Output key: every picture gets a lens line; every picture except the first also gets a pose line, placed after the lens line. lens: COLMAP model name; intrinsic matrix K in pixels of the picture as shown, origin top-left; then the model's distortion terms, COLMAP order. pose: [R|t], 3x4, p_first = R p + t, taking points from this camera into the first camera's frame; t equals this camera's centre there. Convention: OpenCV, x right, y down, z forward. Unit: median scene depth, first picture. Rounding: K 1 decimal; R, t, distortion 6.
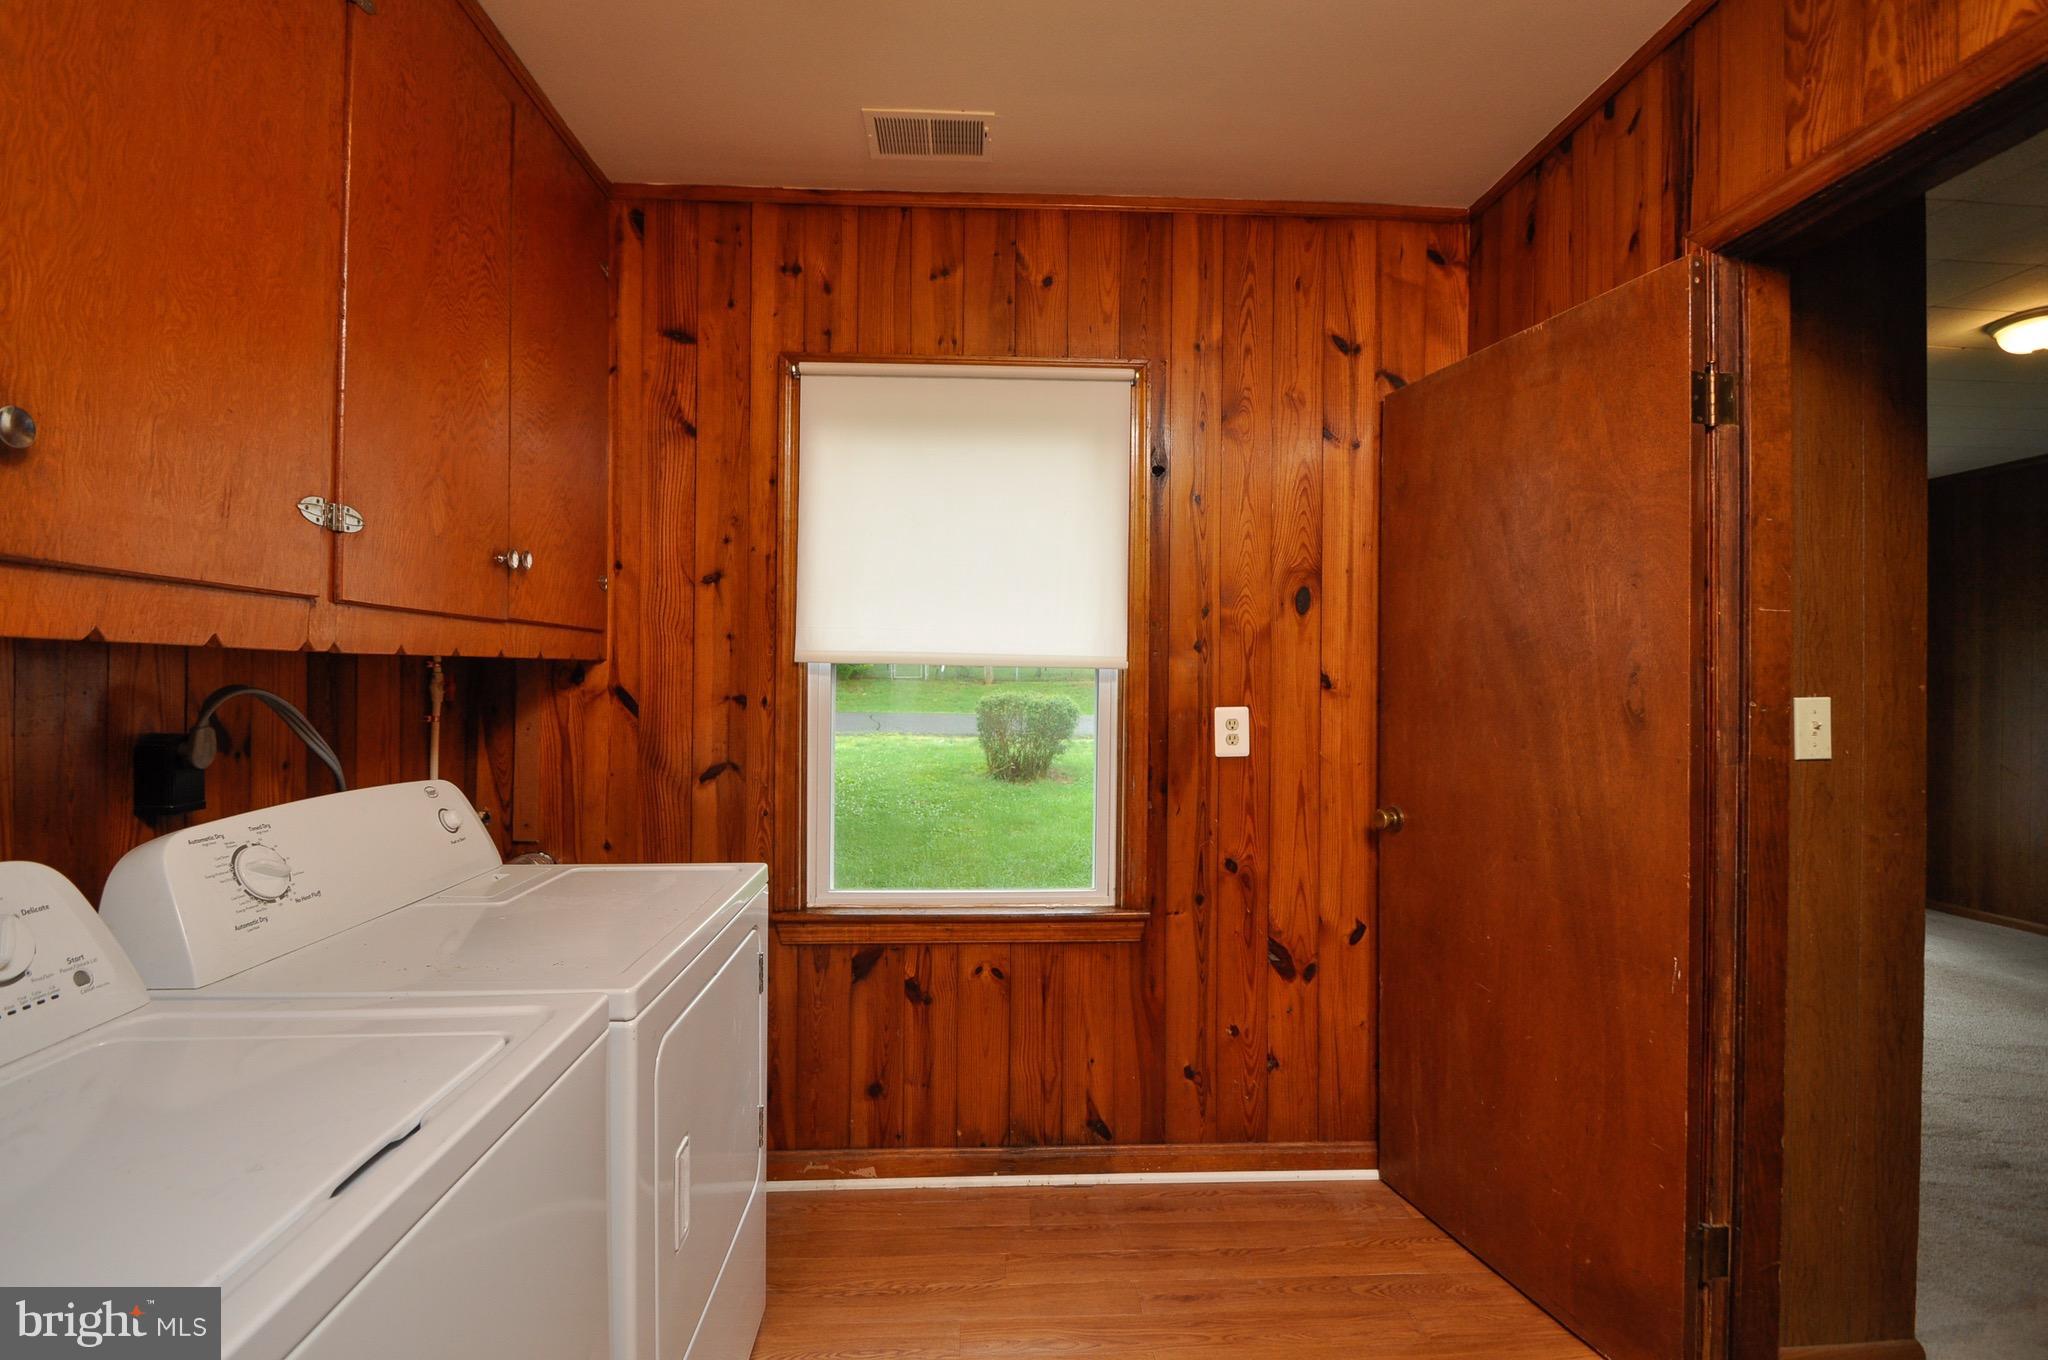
lens RADIAL K [[920.4, 0, 1014.8], [0, 920.4, 678.3], [0, 0, 1]] dist [0.022263, -0.021254]
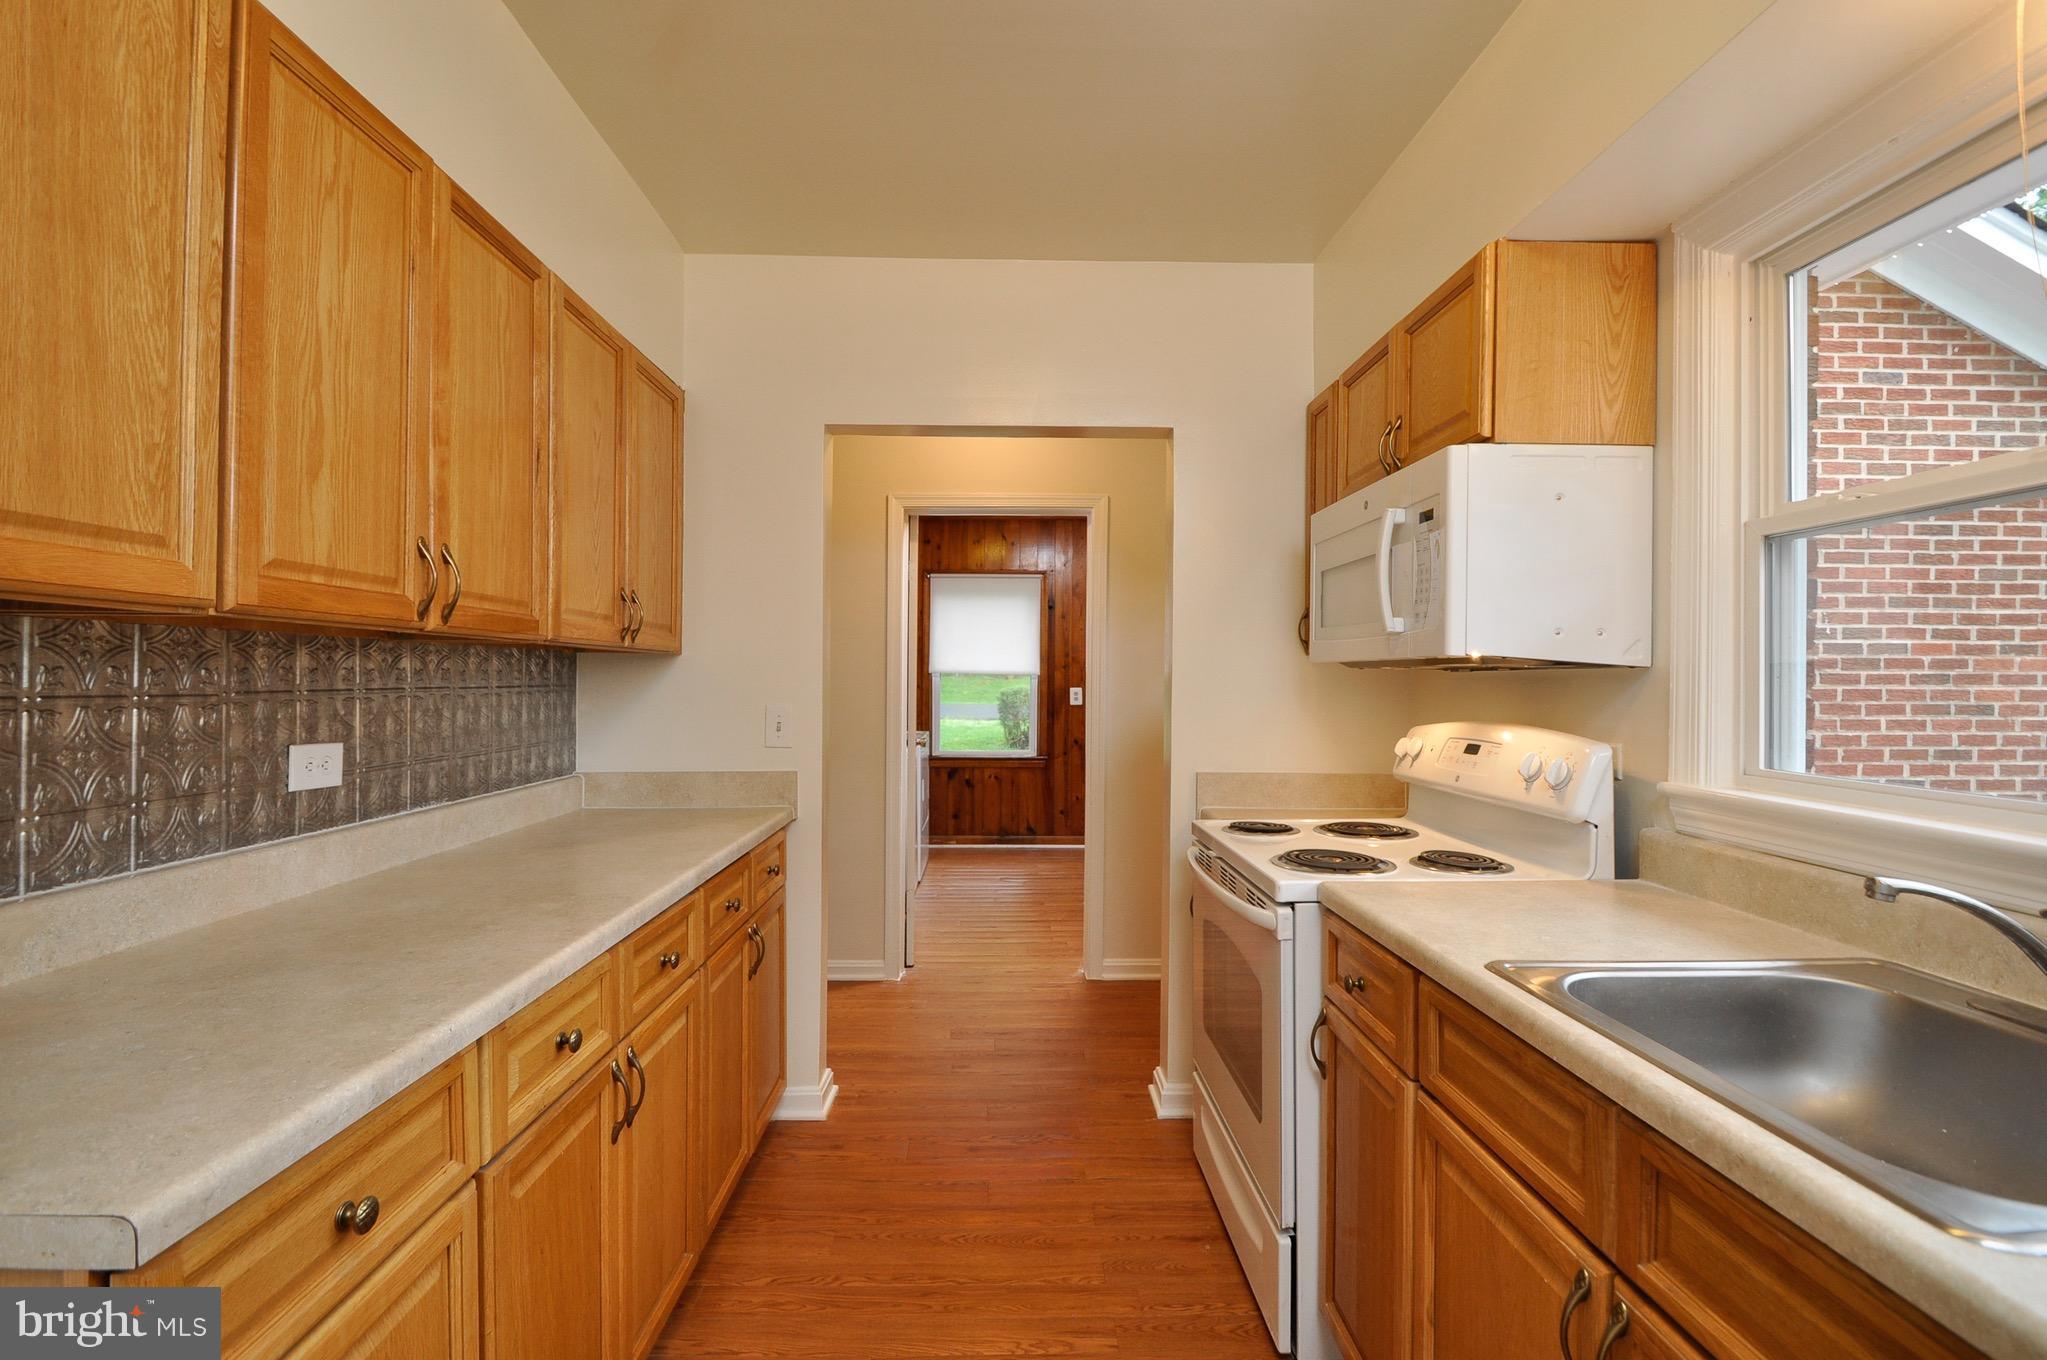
lens RADIAL K [[920.0, 0, 1014.3], [0, 920.0, 678.3], [0, 0, 1]] dist [0.022263, -0.021254]
pose [[0.999599, -0.002008, -0.028253, 0.122499], [0.002198, 0.999975, 0.006678, -0.019049], [0.028239, -0.006738, 0.999579, -1.951051]]
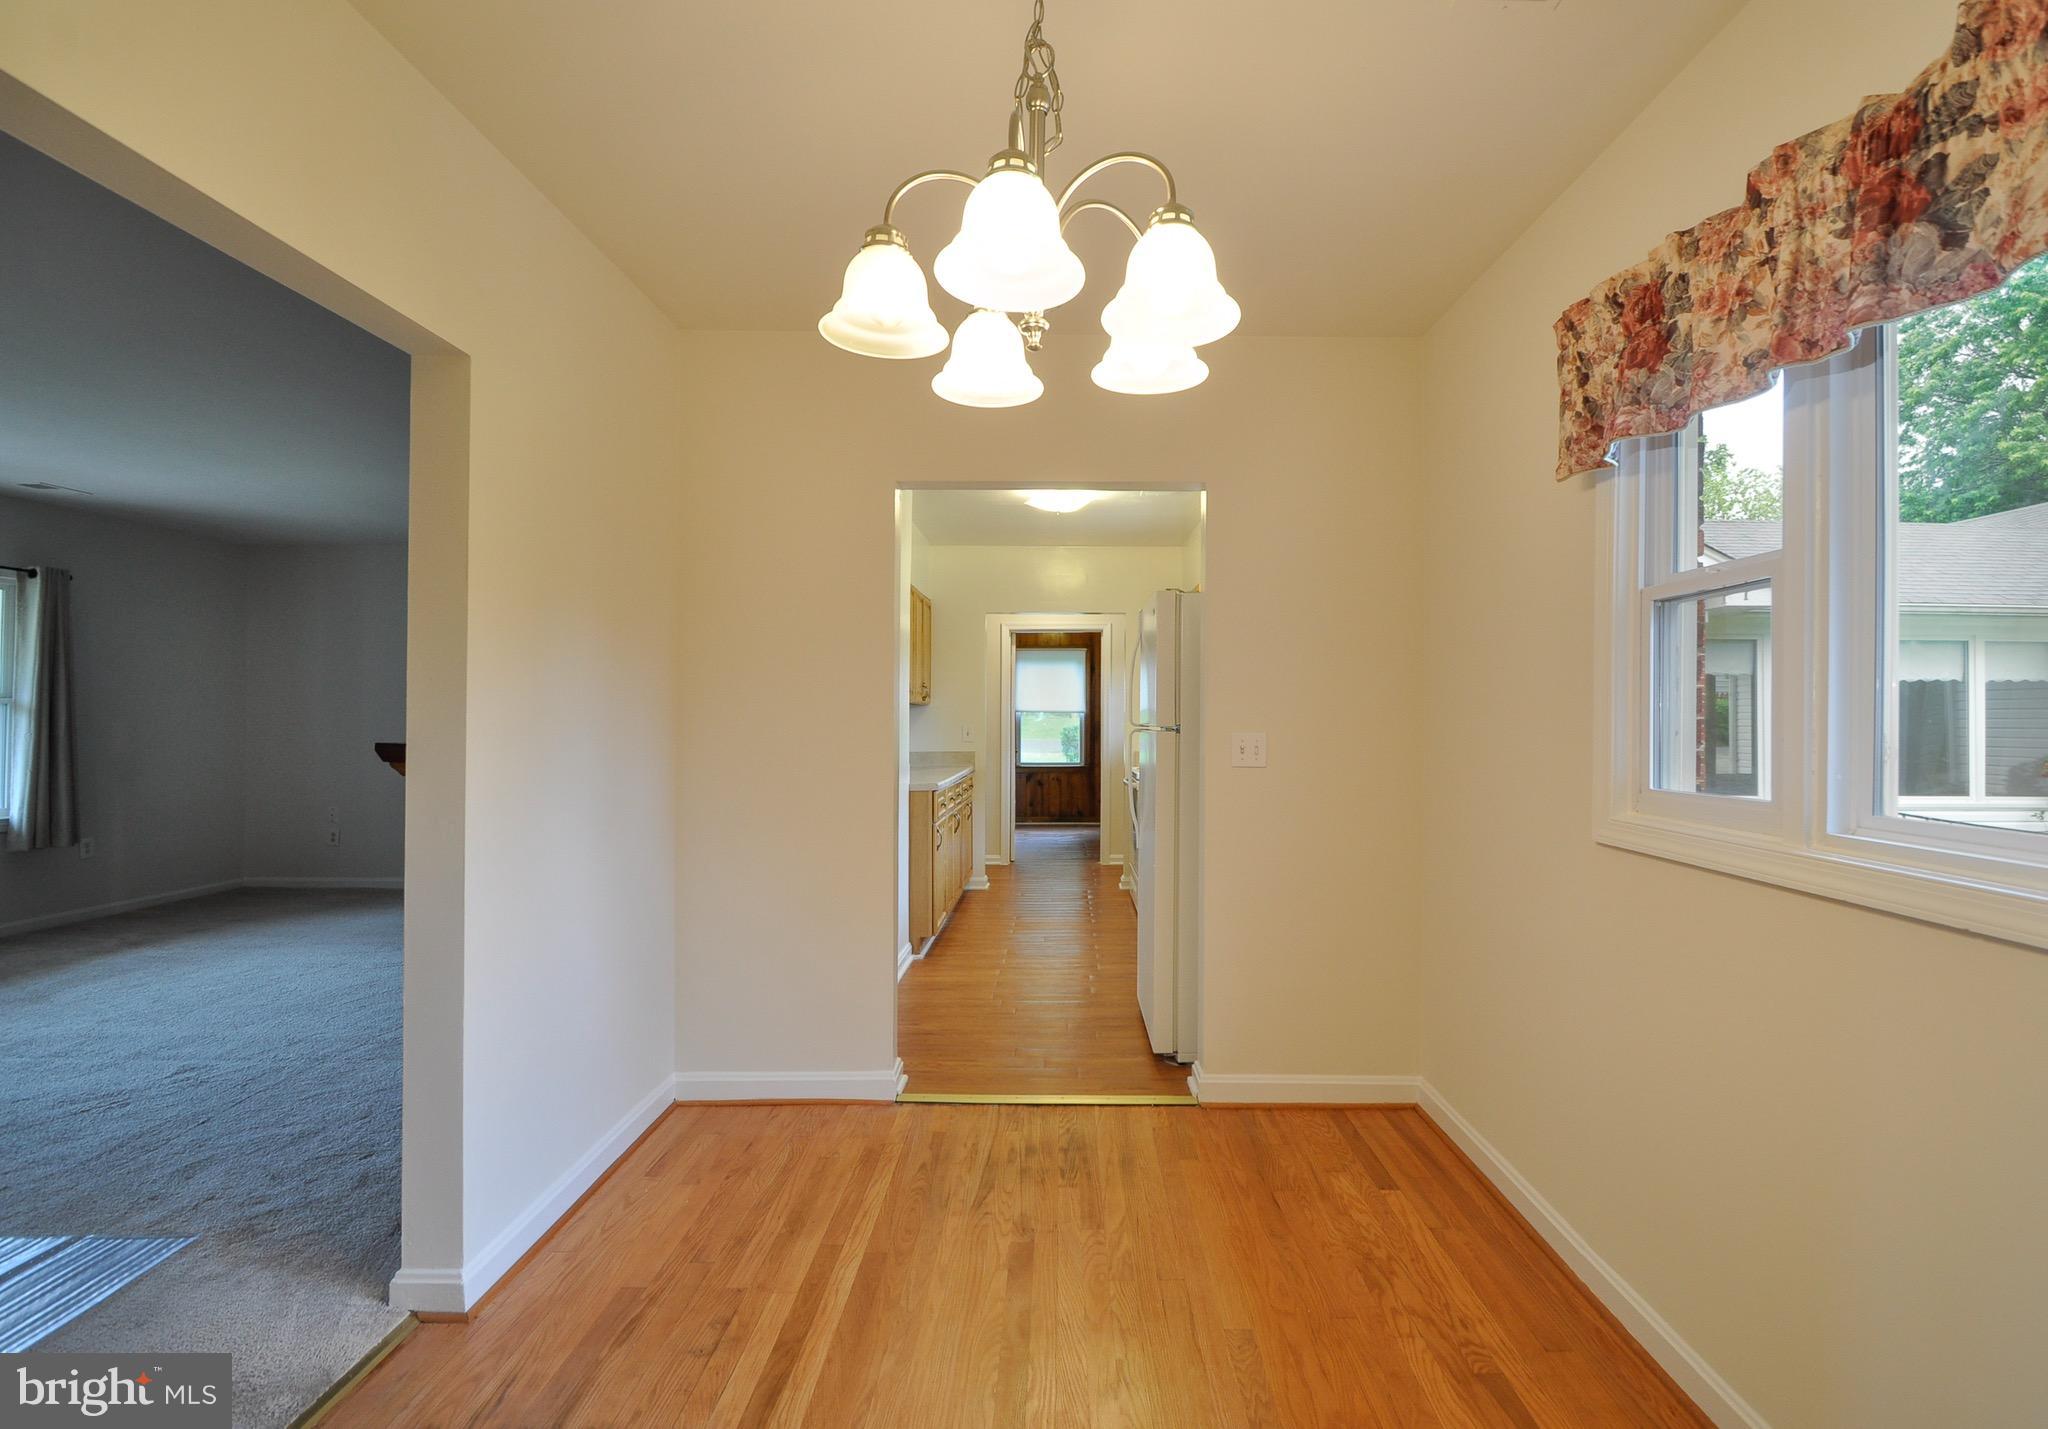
lens RADIAL K [[975.7, 0, 1024.0], [0, 975.7, 714.5], [0, 0, 1]] dist [0.000647, 0.000108]
pose [[0.996149, -0.011425, -0.086925, 0.236713], [0.011668, 0.999929, 0.002294, -0.015783], [0.086892, -0.003300, 0.996212, -3.814368]]
